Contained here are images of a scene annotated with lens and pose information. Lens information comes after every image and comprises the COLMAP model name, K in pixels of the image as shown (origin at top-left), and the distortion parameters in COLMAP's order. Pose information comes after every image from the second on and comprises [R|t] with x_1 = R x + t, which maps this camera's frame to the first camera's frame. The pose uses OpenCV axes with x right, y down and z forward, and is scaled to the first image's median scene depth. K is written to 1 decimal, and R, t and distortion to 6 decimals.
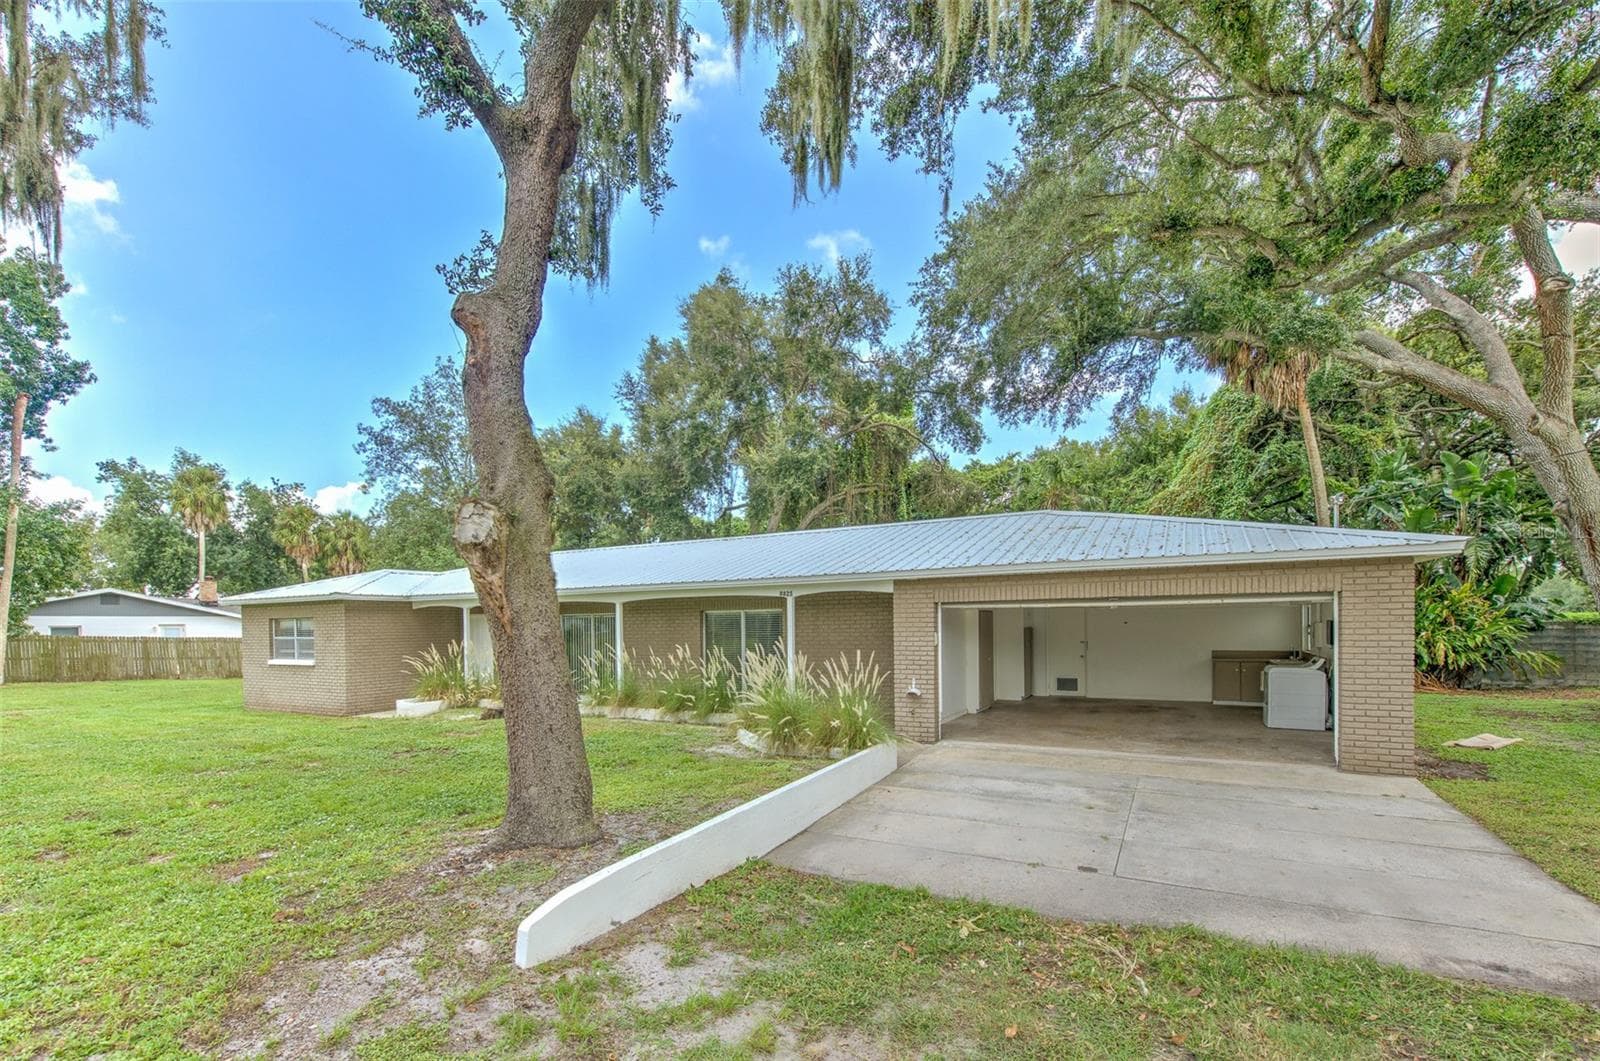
lens RADIAL K [[711.0, 0, 814.6], [0, 711.0, 636.7], [0, 0, 1]] dist [-0.001492, 0.000393]
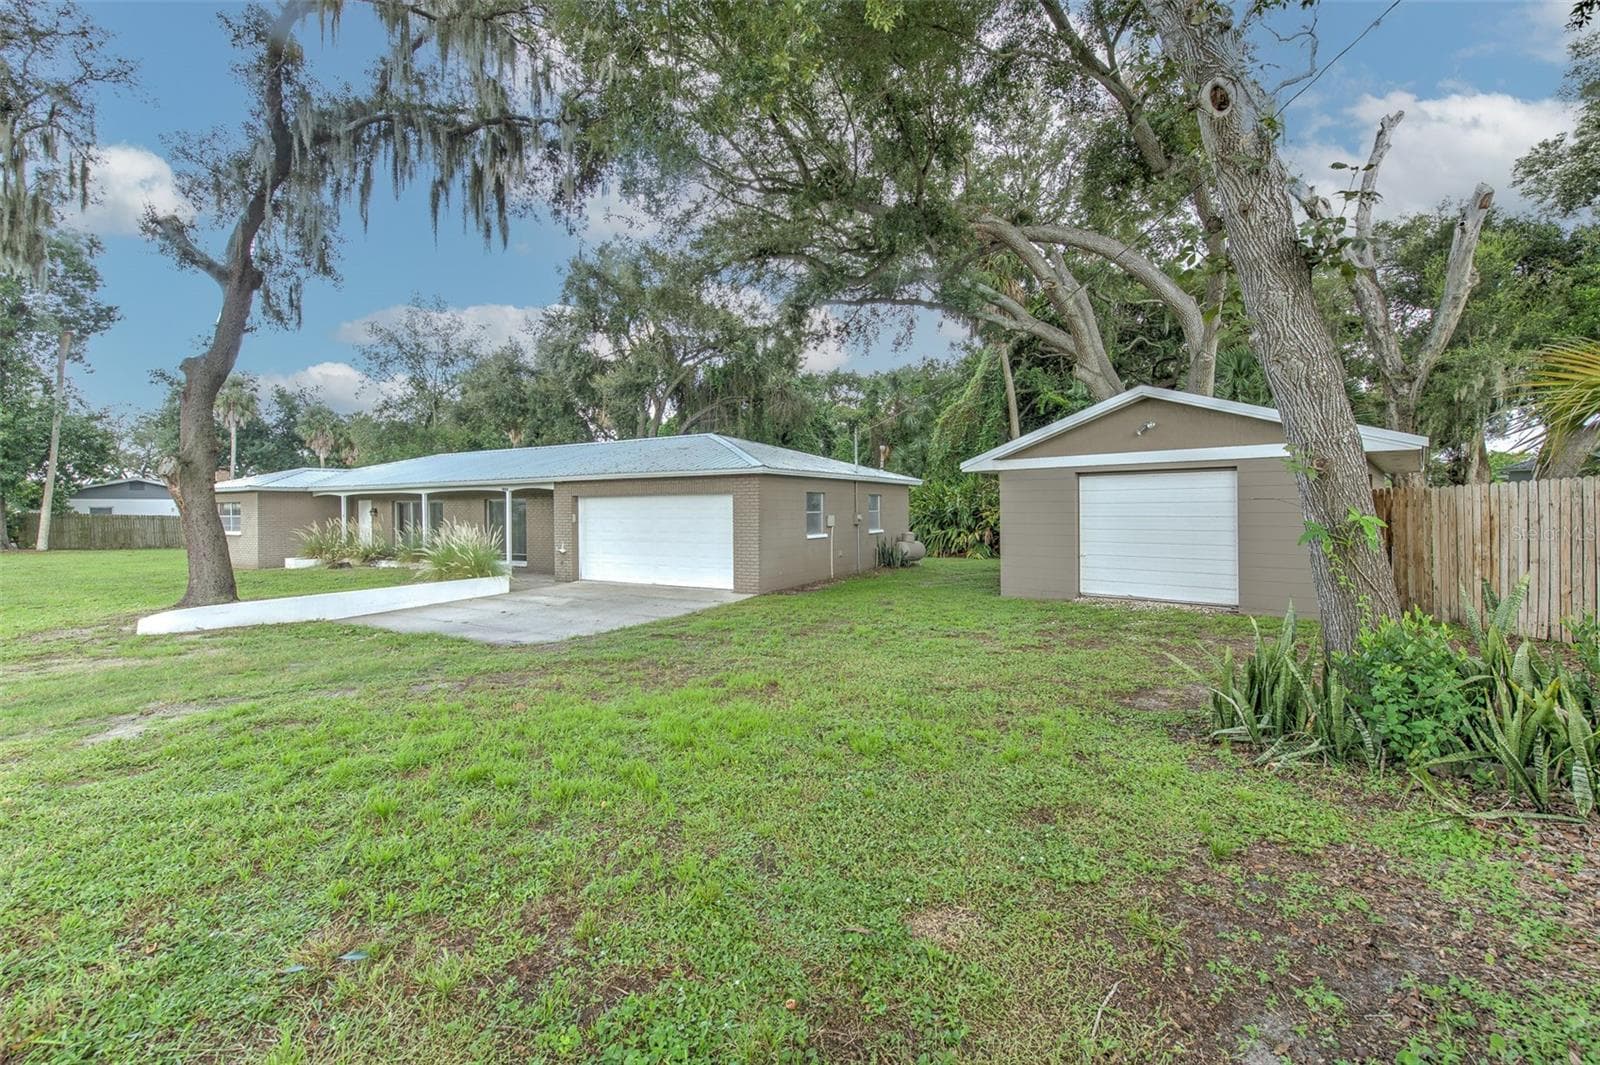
lens RADIAL K [[665.4, 0, 797.5], [0, 665.4, 512.0], [0, 0, 1]] dist [-0.000021, -0.000364]
pose [[0.999509, 0.006642, -0.030635, 0.263798], [-0.007059, 0.999883, -0.013541, 0.001879], [0.030541, 0.013750, 0.999439, -0.178717]]
